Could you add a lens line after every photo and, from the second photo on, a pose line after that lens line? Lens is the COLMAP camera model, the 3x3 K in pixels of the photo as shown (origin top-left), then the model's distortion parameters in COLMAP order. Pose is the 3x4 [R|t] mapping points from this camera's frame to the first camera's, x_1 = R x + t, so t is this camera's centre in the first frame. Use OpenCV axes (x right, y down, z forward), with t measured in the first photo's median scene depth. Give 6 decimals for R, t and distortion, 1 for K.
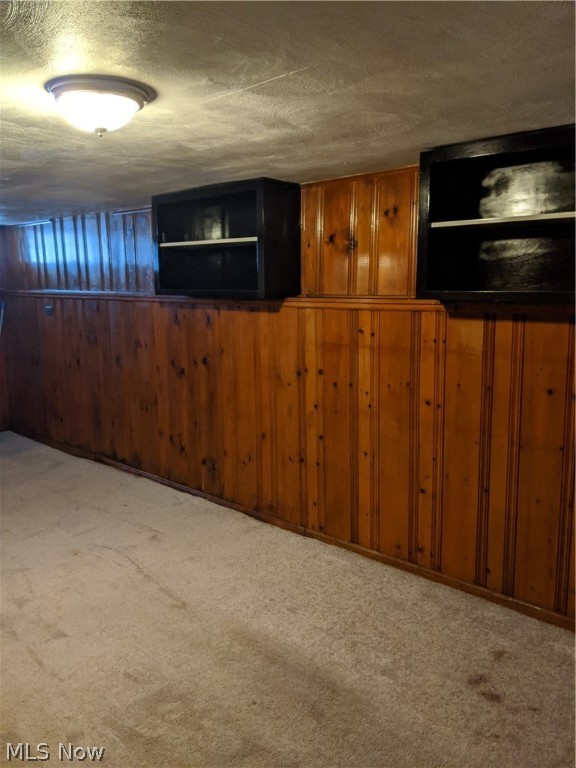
lens RADIAL K [[611.0, 0, 287.2], [0, 611.0, 384.2], [0, 0, 1]] dist [0.055407, -0.010174]
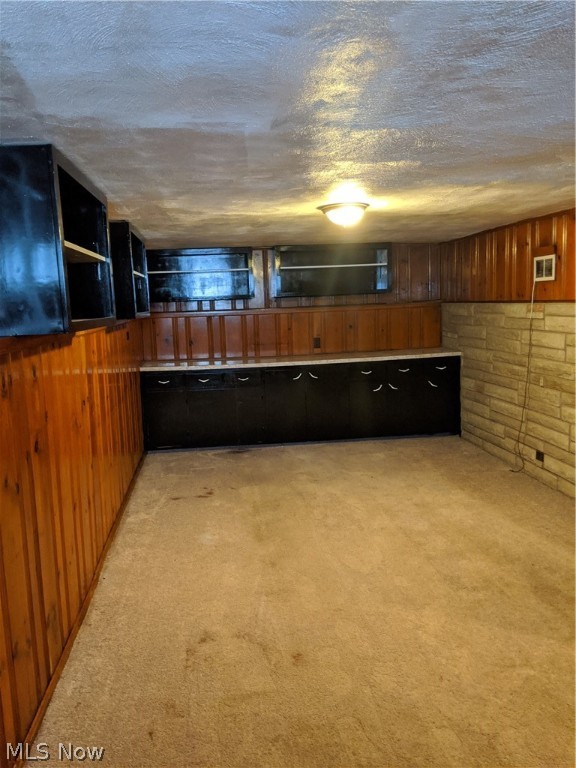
lens RADIAL K [[611.0, 0, 287.1], [0, 611.0, 382.8], [0, 0, 1]] dist [0.055407, -0.010174]
pose [[-0.757396, -0.052272, 0.650860, -1.197100], [0.153193, 0.954743, 0.254946, -0.354663], [-0.634730, 0.292803, -0.715111, 2.154098]]
